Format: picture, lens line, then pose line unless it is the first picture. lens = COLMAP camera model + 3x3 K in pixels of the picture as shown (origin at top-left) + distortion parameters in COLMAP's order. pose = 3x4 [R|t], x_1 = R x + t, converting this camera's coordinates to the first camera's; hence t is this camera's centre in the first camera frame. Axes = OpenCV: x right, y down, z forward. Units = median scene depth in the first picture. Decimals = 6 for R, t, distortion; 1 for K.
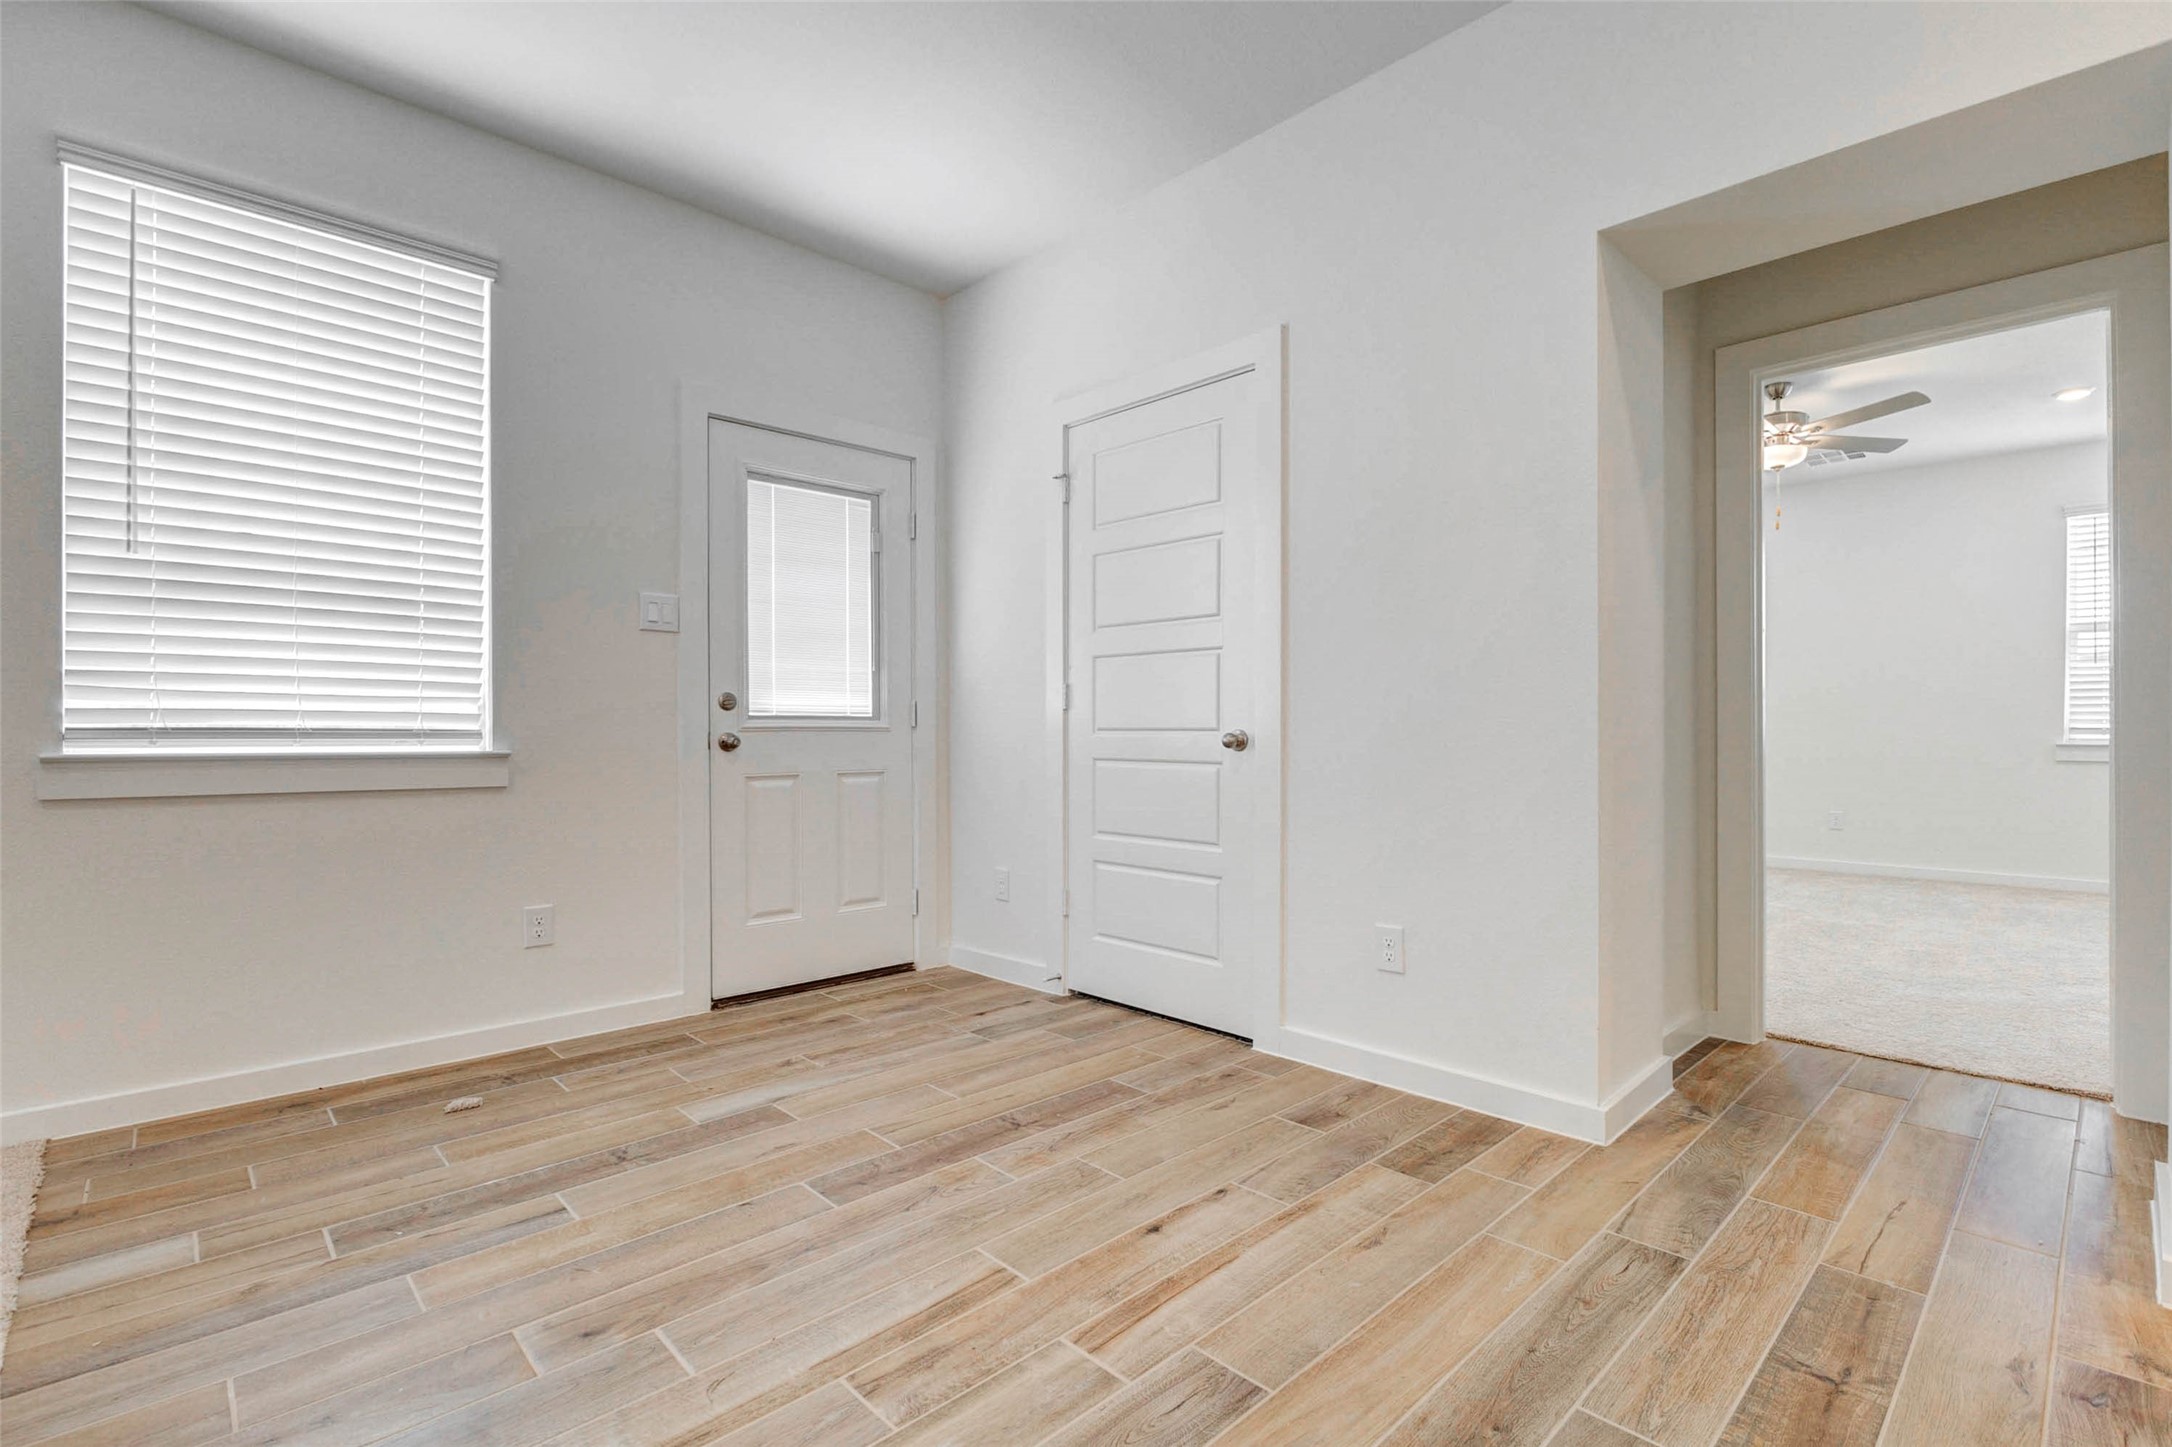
lens RADIAL K [[978.8, 0, 1065.9], [0, 978.8, 730.5], [0, 0, 1]] dist [-0.001833, 0.000112]
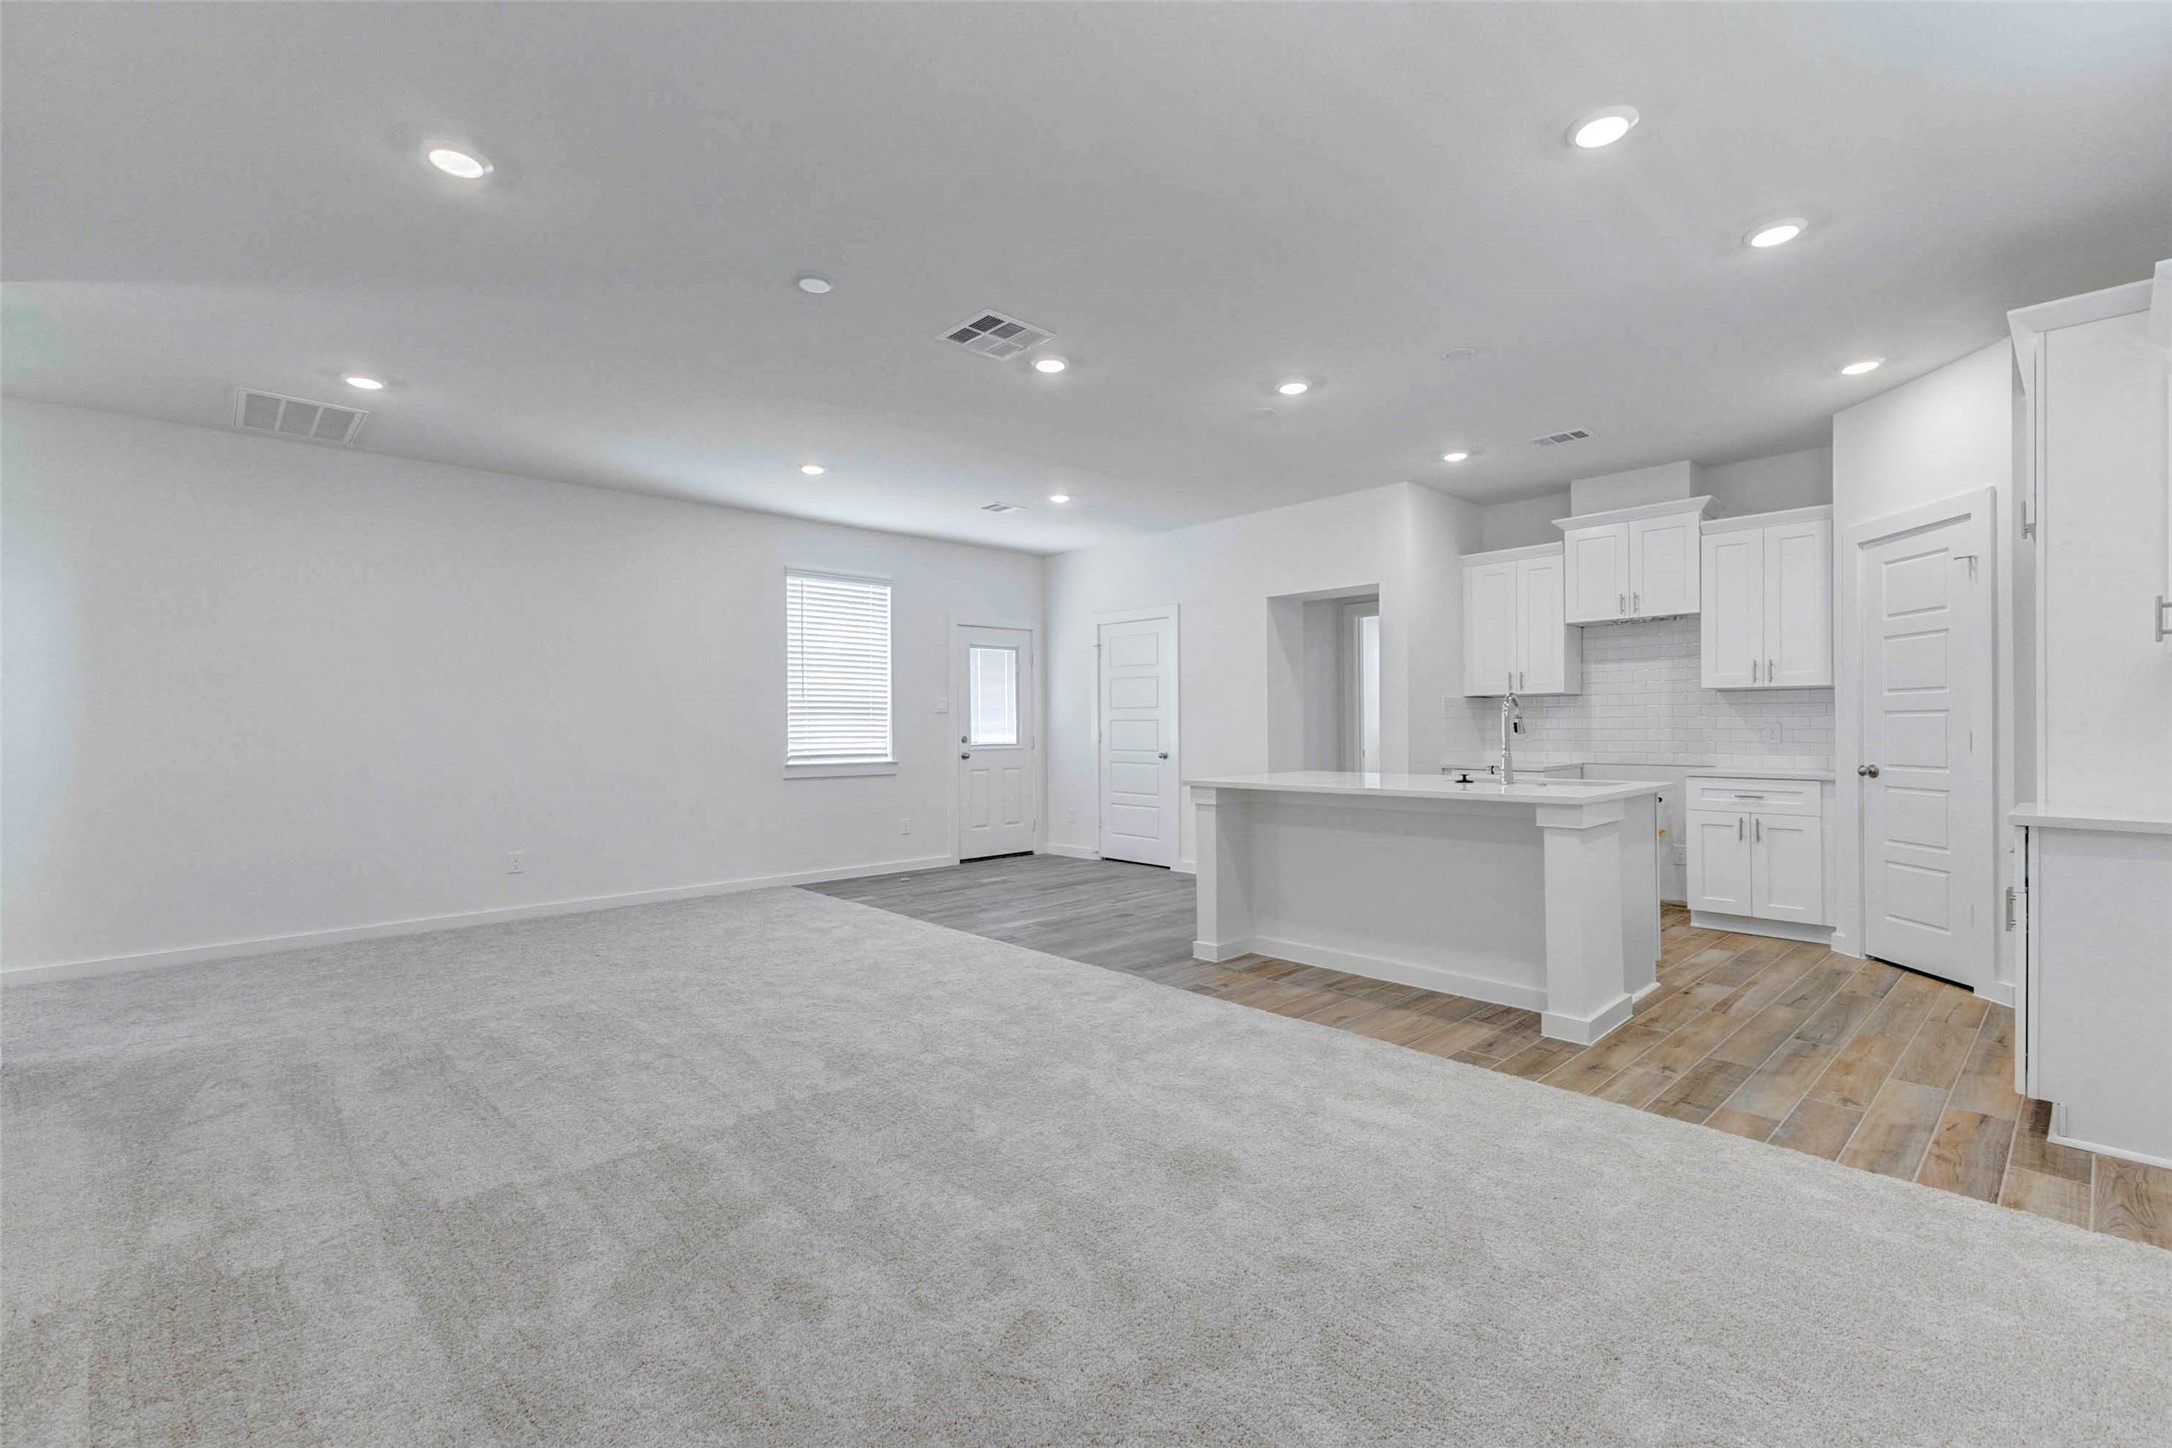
lens RADIAL K [[981.7, 0, 1050.1], [0, 981.7, 716.0], [0, 0, 1]] dist [0.011116, 0.000355]
pose [[0.999858, -0.007140, -0.015265, -0.090431], [0.007034, 0.999951, -0.006926, -0.070233], [0.015314, 0.006818, 0.999859, -1.486217]]
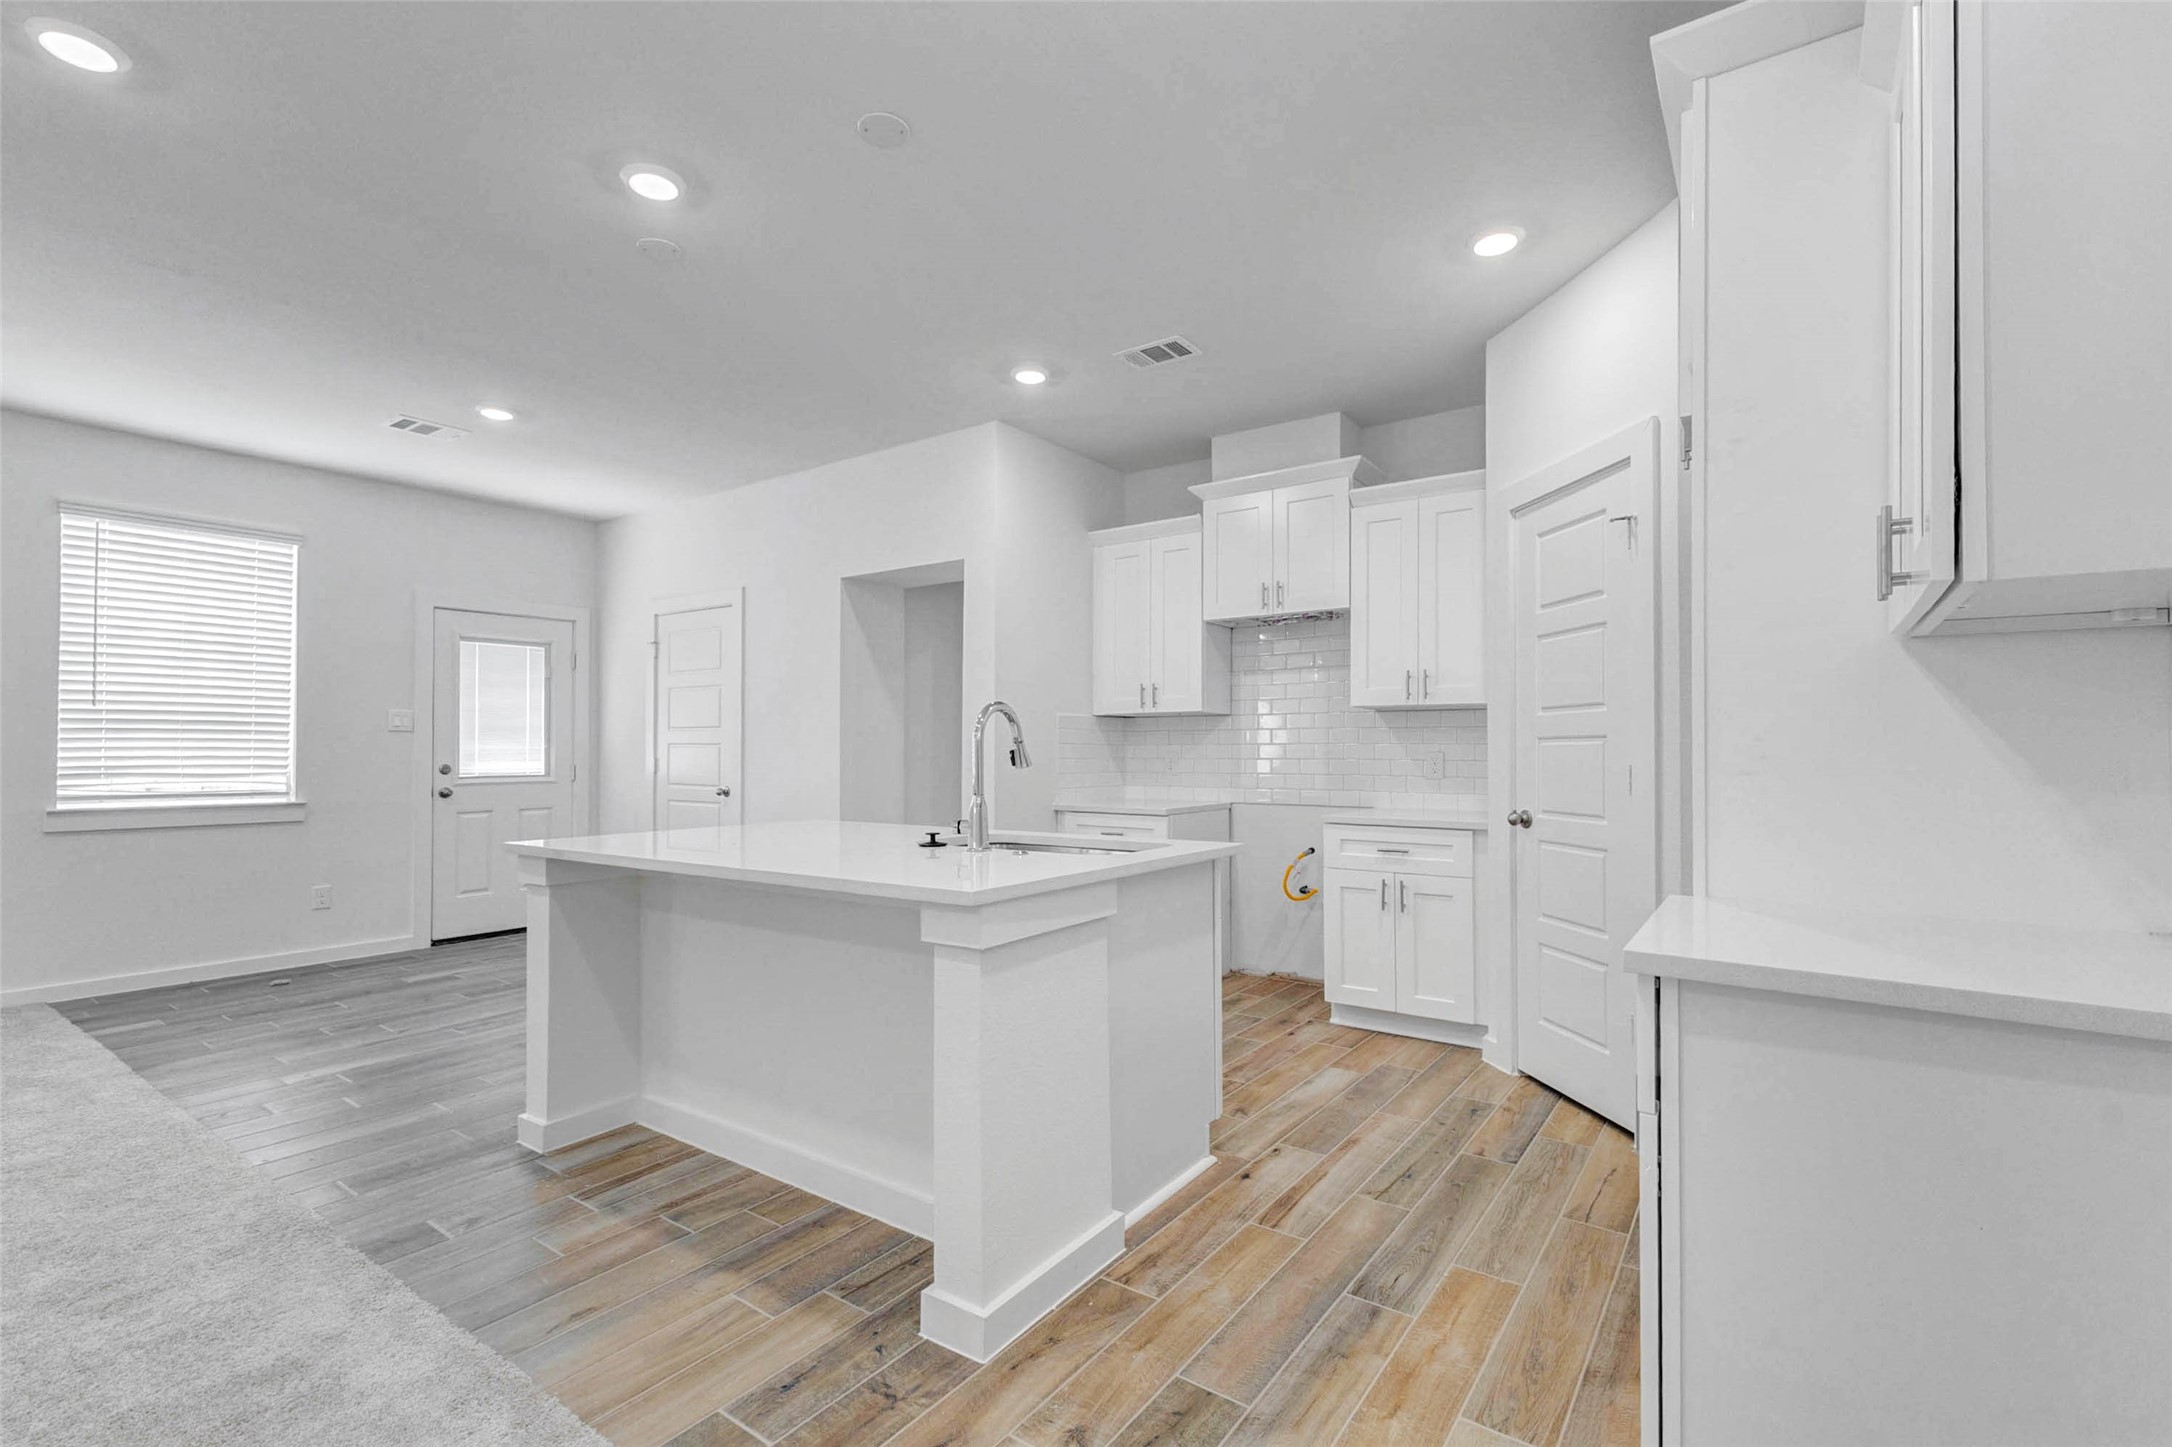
lens RADIAL K [[981.7, 0, 1083.4], [0, 981.7, 727.6], [0, 0, 1]] dist [0.011116, 0.000355]
pose [[0.983341, 0.003072, 0.181746, 0.458238], [0.000732, 0.999782, -0.020859, -0.067048], [-0.181770, 0.020645, 0.983124, -0.947390]]
